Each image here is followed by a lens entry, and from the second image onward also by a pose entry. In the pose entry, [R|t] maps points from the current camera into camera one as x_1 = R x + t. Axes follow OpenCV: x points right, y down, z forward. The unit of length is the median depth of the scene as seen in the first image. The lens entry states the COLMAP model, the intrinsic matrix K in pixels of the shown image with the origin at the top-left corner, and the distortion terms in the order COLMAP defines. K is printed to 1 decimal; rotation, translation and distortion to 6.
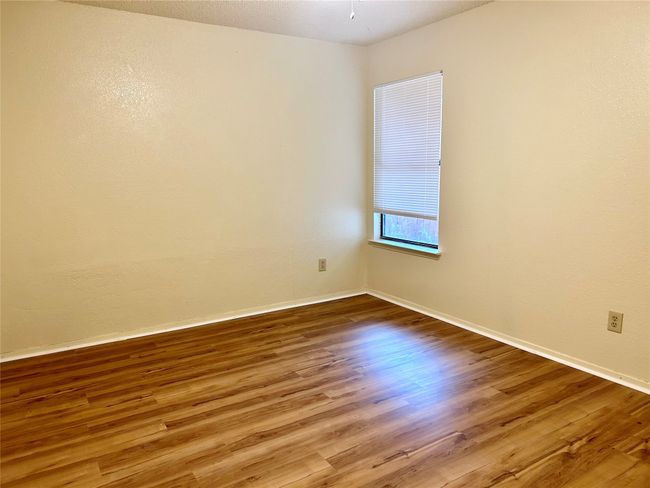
lens RADIAL K [[488.1, 0, 327.8], [0, 488.1, 243.8], [0, 0, 1]] dist [0.061455, -0.065853]
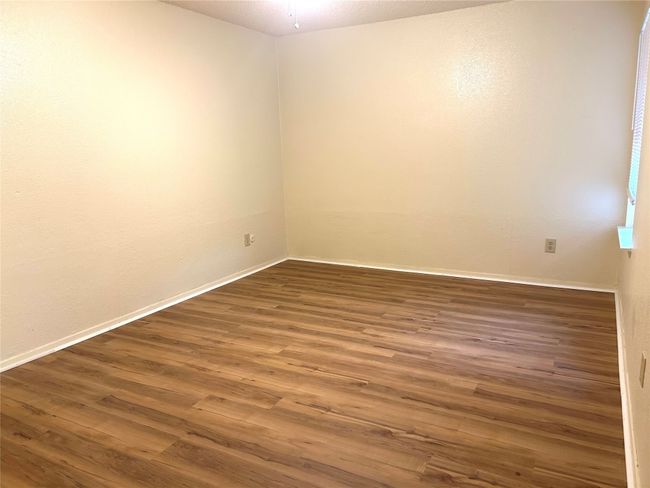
lens RADIAL K [[488.1, 0, 327.3], [0, 488.1, 244.7], [0, 0, 1]] dist [0.061455, -0.065853]
pose [[0.485331, 0.170417, -0.857562, 0.914811], [-0.122590, 0.984395, 0.126242, -0.037569], [0.865694, 0.043860, 0.498649, 0.300239]]
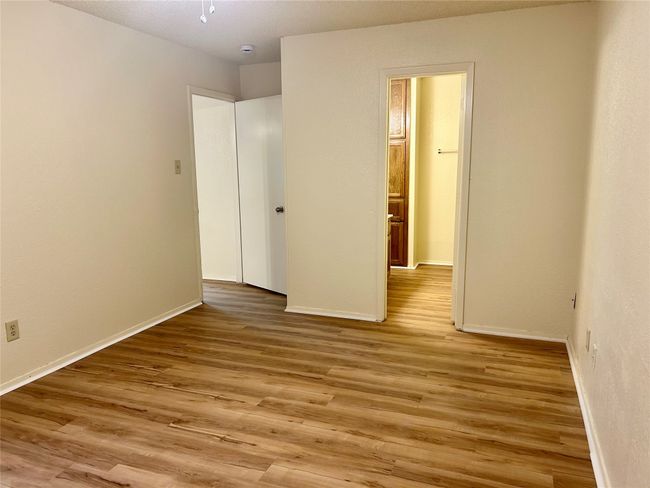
lens RADIAL K [[488.1, 0, 328.2], [0, 488.1, 244.4], [0, 0, 1]] dist [0.061455, -0.065853]
pose [[-0.591141, -0.106638, 0.799488, -0.618742], [0.157433, 0.956901, 0.244040, -0.163598], [-0.791055, 0.270128, -0.548875, 0.999411]]
